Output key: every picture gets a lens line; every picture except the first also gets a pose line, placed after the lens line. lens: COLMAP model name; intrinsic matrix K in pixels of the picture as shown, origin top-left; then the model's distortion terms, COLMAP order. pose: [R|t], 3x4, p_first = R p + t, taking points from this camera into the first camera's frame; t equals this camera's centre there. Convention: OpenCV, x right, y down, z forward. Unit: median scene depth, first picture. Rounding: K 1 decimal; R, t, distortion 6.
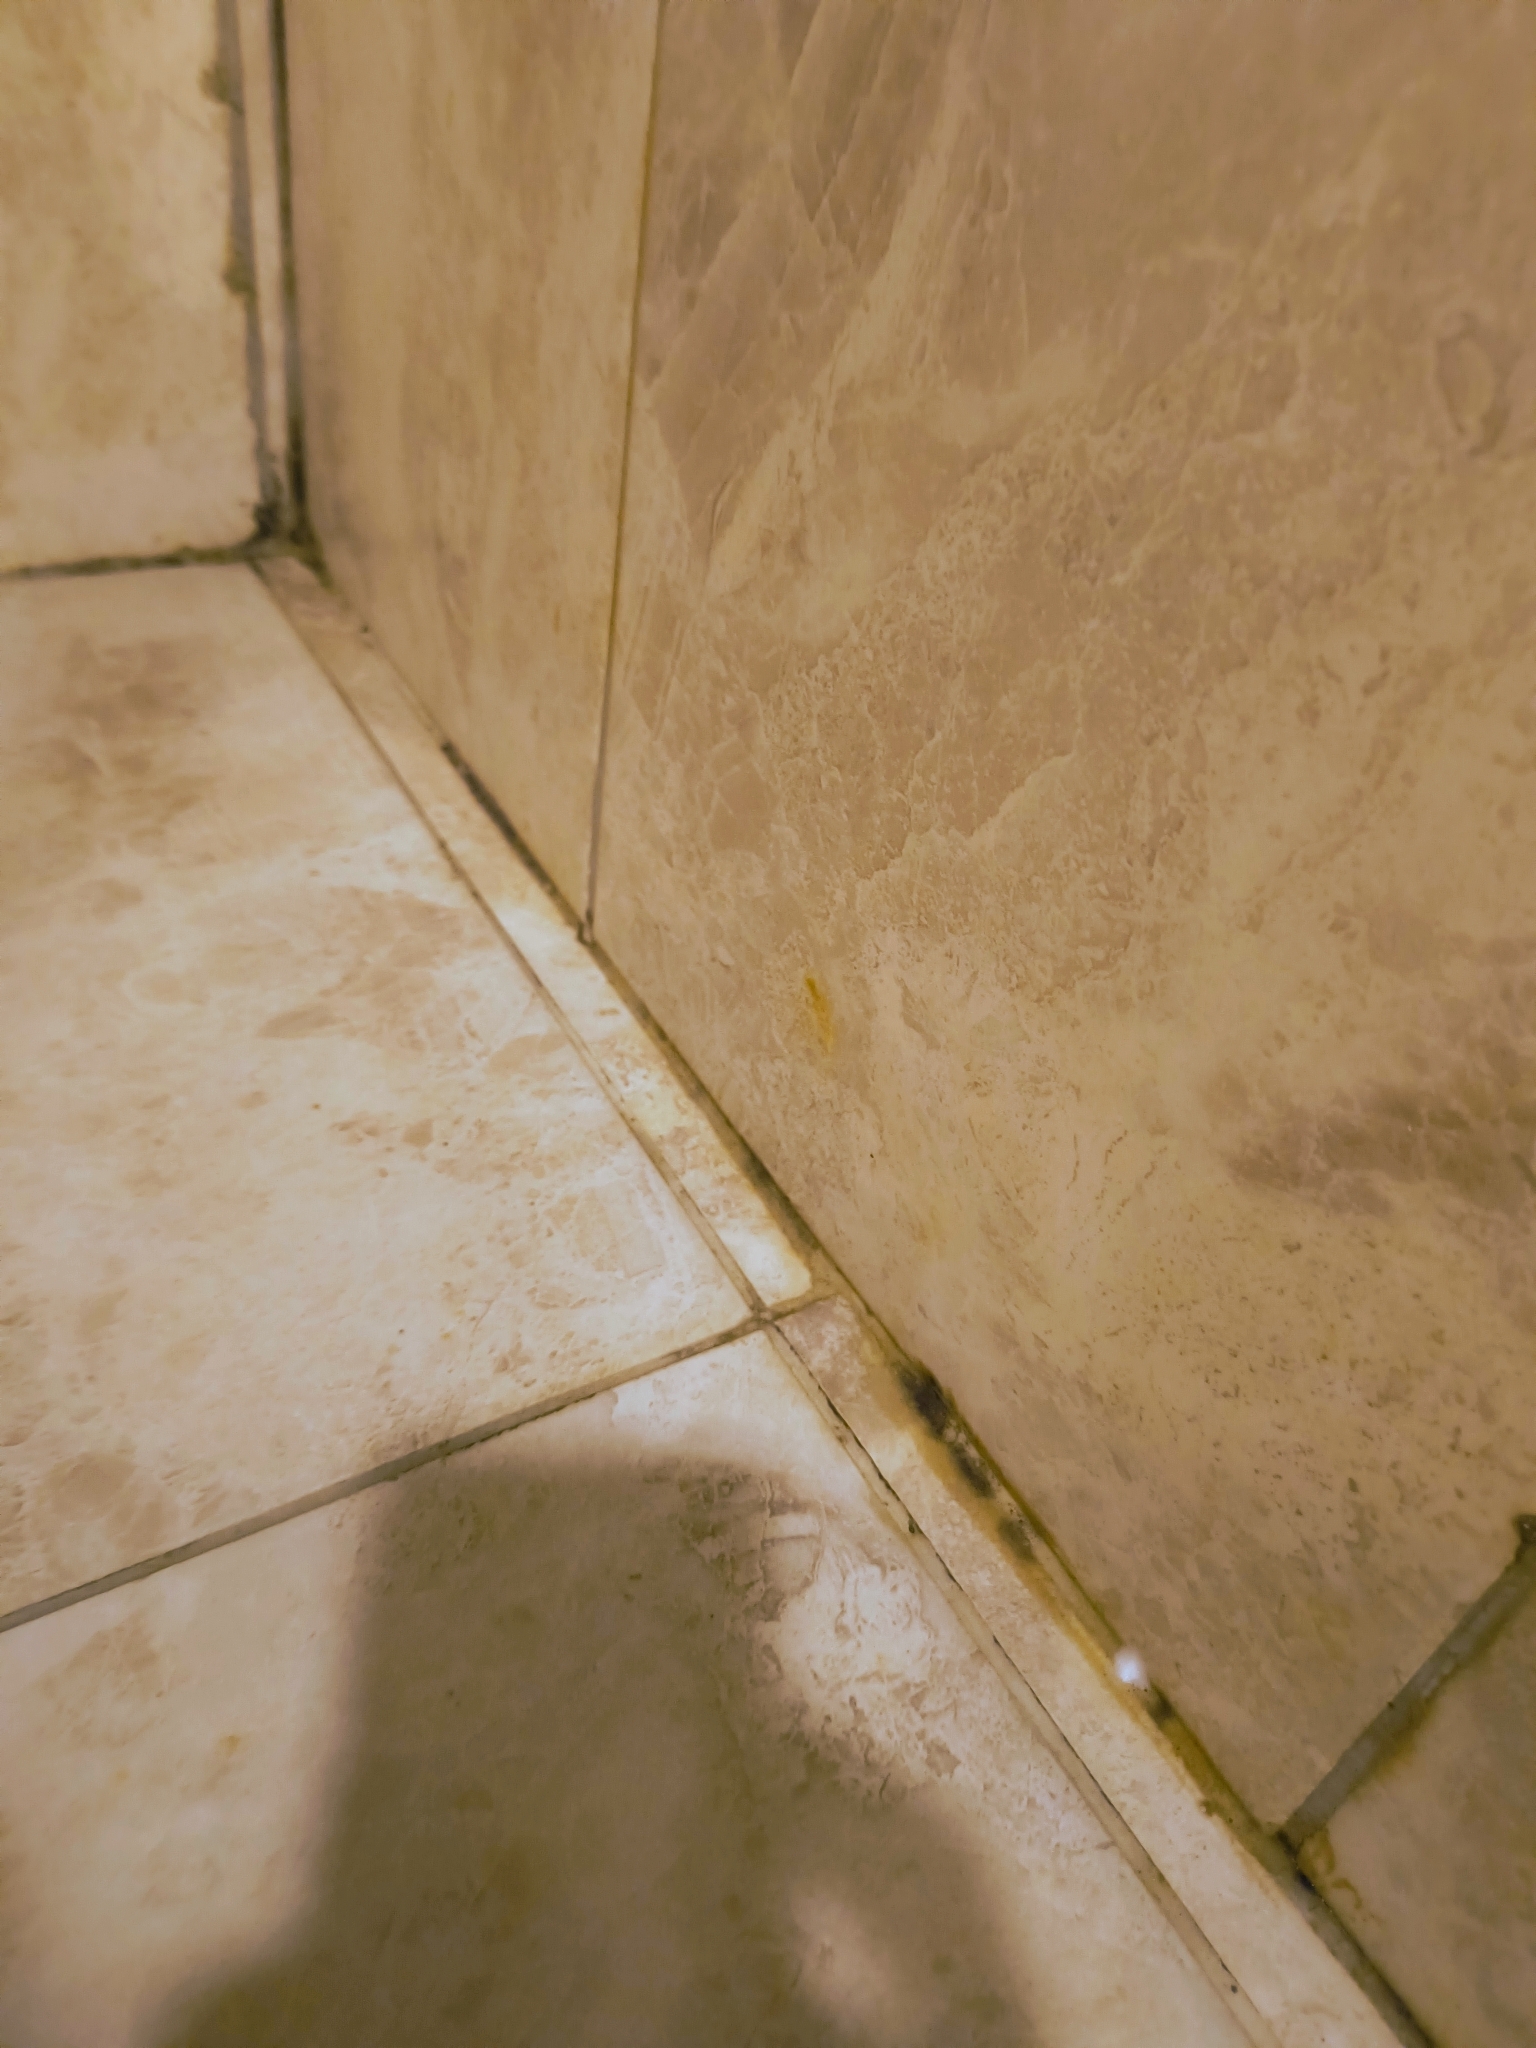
lens RADIAL K [[1420.2, 0, 768.2], [0, 1420.2, 1013.2], [0, 0, 1]] dist [-0.030061, -0.011820]
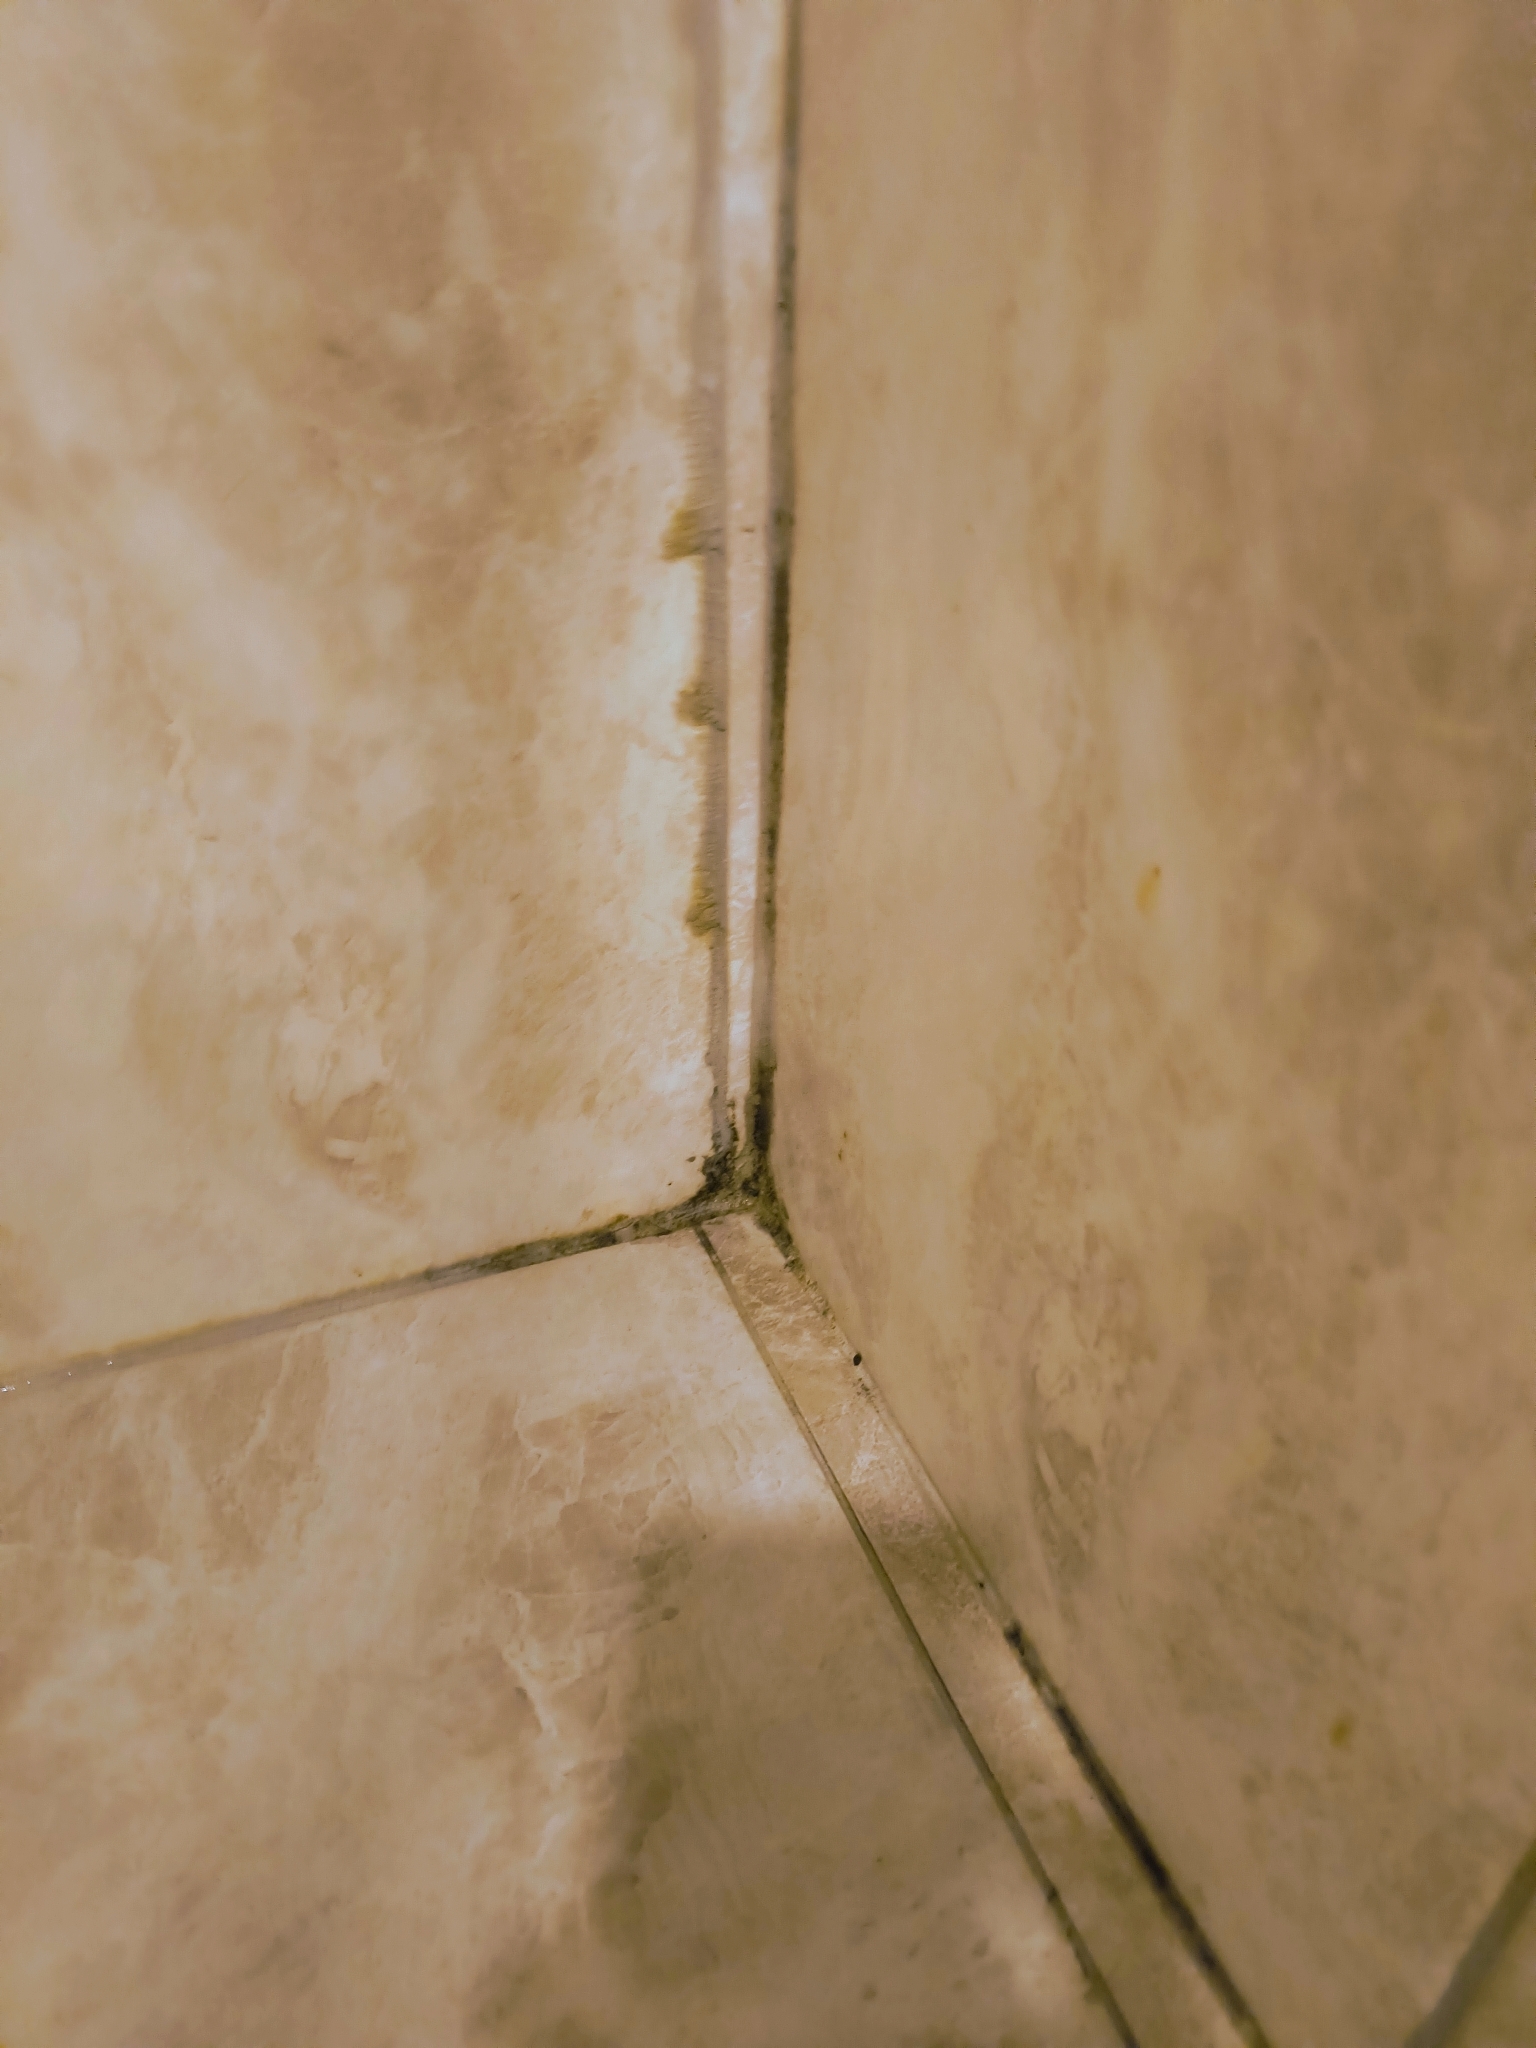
lens RADIAL K [[1420.2, 0, 762.2], [0, 1420.2, 1031.3], [0, 0, 1]] dist [-0.030061, -0.011820]
pose [[0.977650, -0.018344, -0.209437, -0.188697], [-0.015822, 0.986942, -0.160299, -0.344195], [0.209643, 0.160030, 0.964593, 0.265202]]
